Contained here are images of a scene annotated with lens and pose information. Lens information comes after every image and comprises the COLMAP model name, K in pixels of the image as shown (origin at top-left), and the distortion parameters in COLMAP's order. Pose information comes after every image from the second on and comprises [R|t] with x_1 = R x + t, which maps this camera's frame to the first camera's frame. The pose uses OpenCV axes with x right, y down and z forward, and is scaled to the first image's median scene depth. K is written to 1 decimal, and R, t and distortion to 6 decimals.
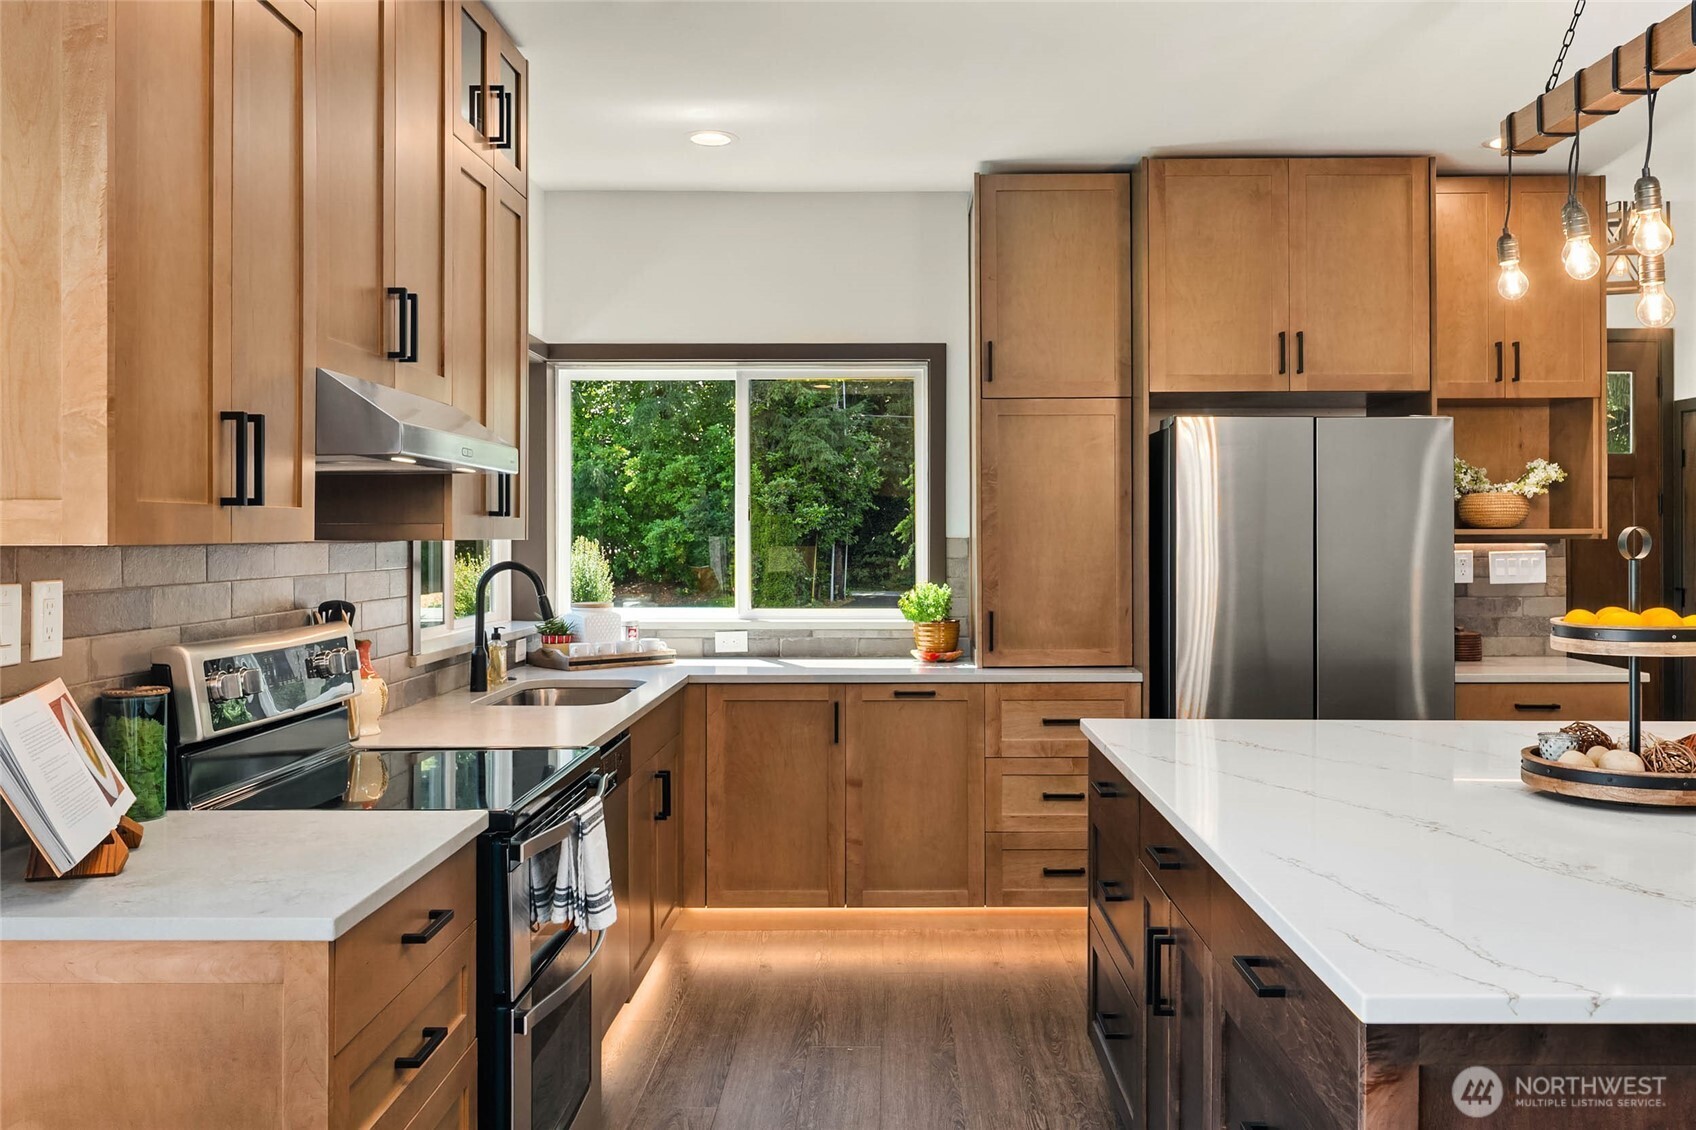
lens RADIAL K [[1420.6, 0, 839.8], [0, 1420.6, 552.5], [0, 0, 1]] dist [-0.033359, 0.012901]
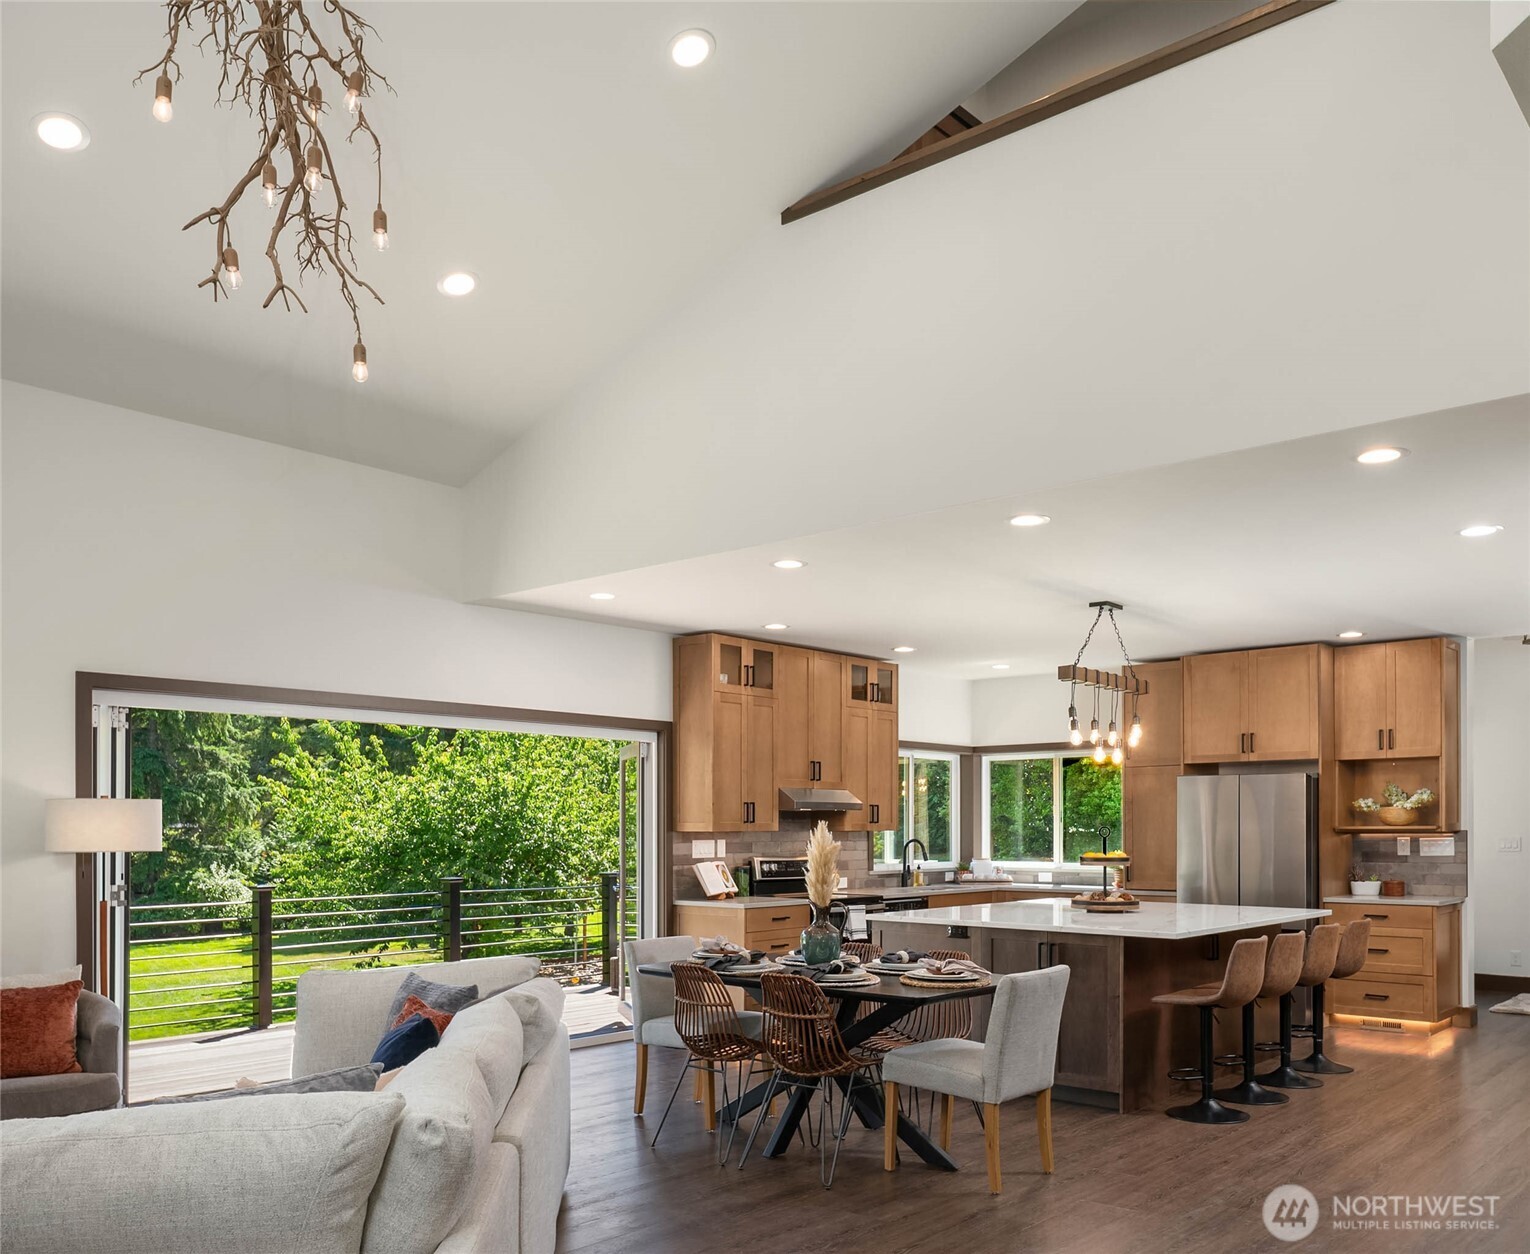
lens RADIAL K [[1296.1, 0, 702.0], [0, 1296.1, 834.7], [0, 0, 1]] dist [-0.017267, -0.019759]
pose [[0.727621, 0.002983, -0.685972, 0.996347], [-0.007896, 0.999961, -0.004028, 0.009568], [0.685934, 0.008347, 0.727616, -0.913675]]
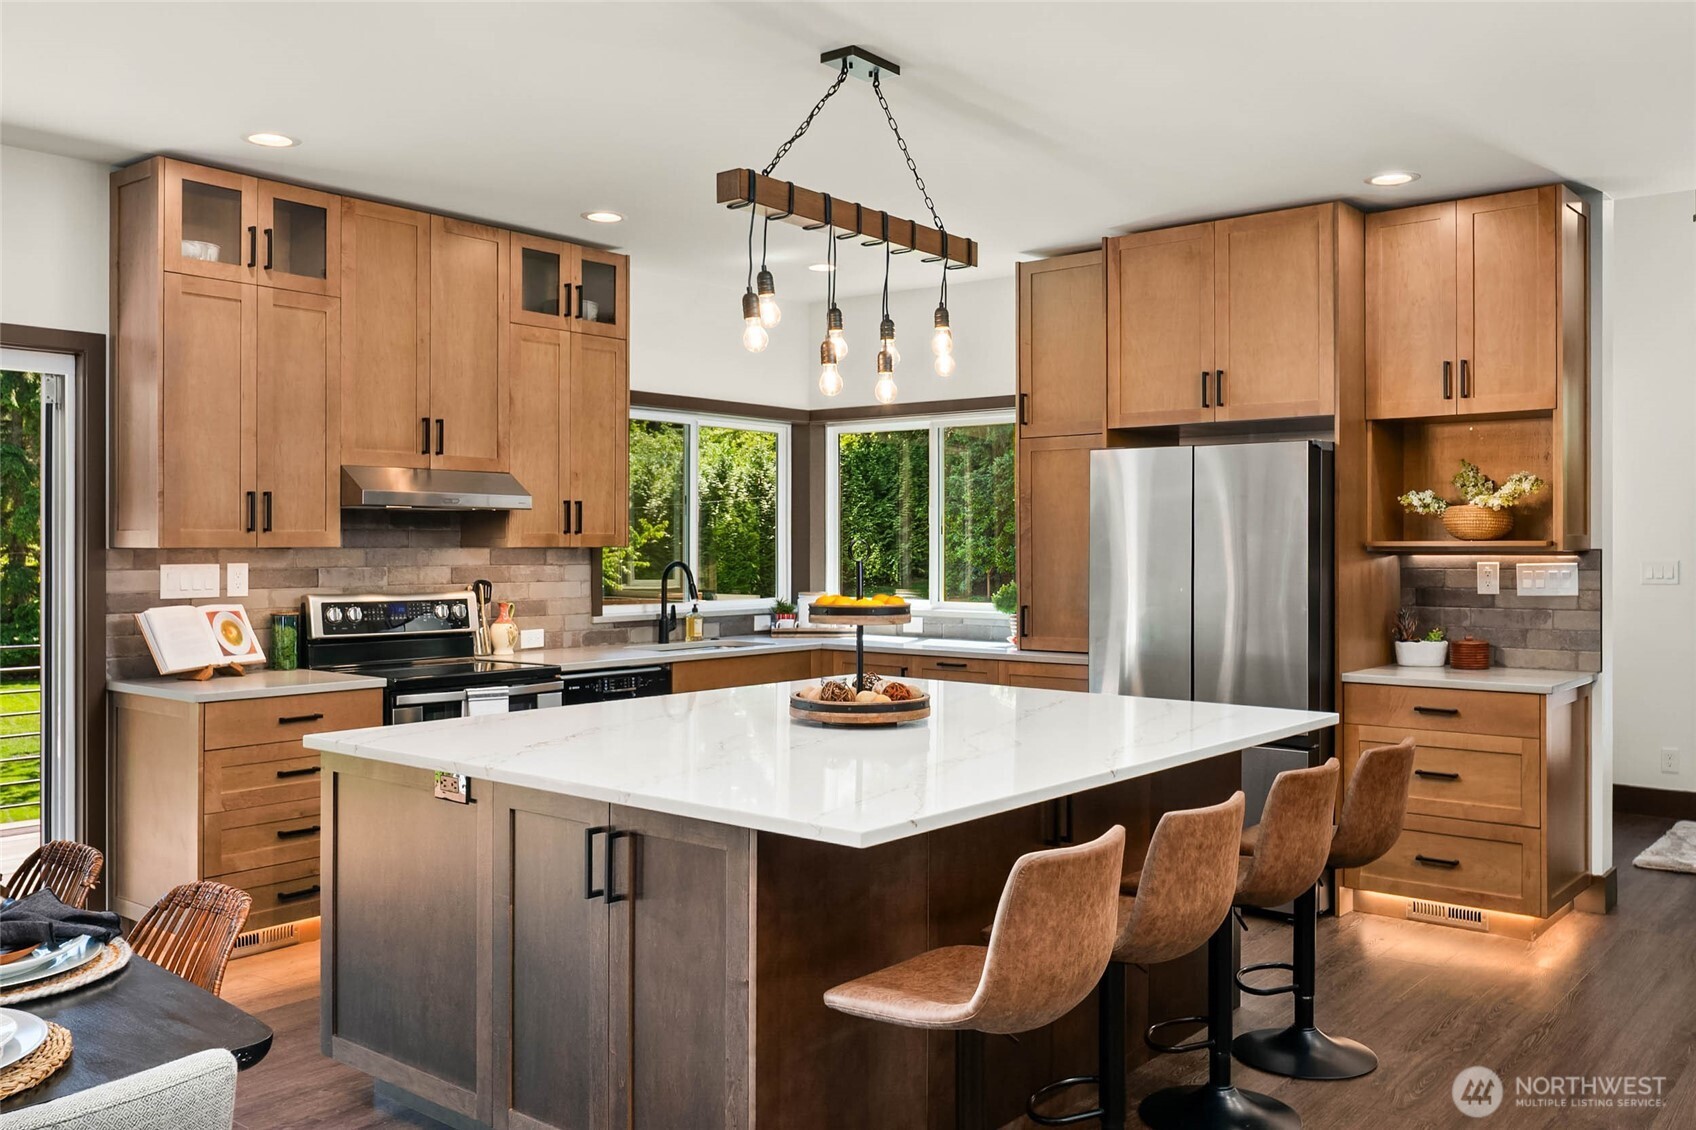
lens RADIAL K [[1420.6, 0, 849.0], [0, 1420.6, 556.5], [0, 0, 1]] dist [-0.033359, 0.012901]
pose [[0.772822, 0.006696, -0.634587, 0.784400], [-0.009830, 0.999951, -0.001420, 0.000690], [0.634546, 0.007336, 0.772850, -0.081436]]
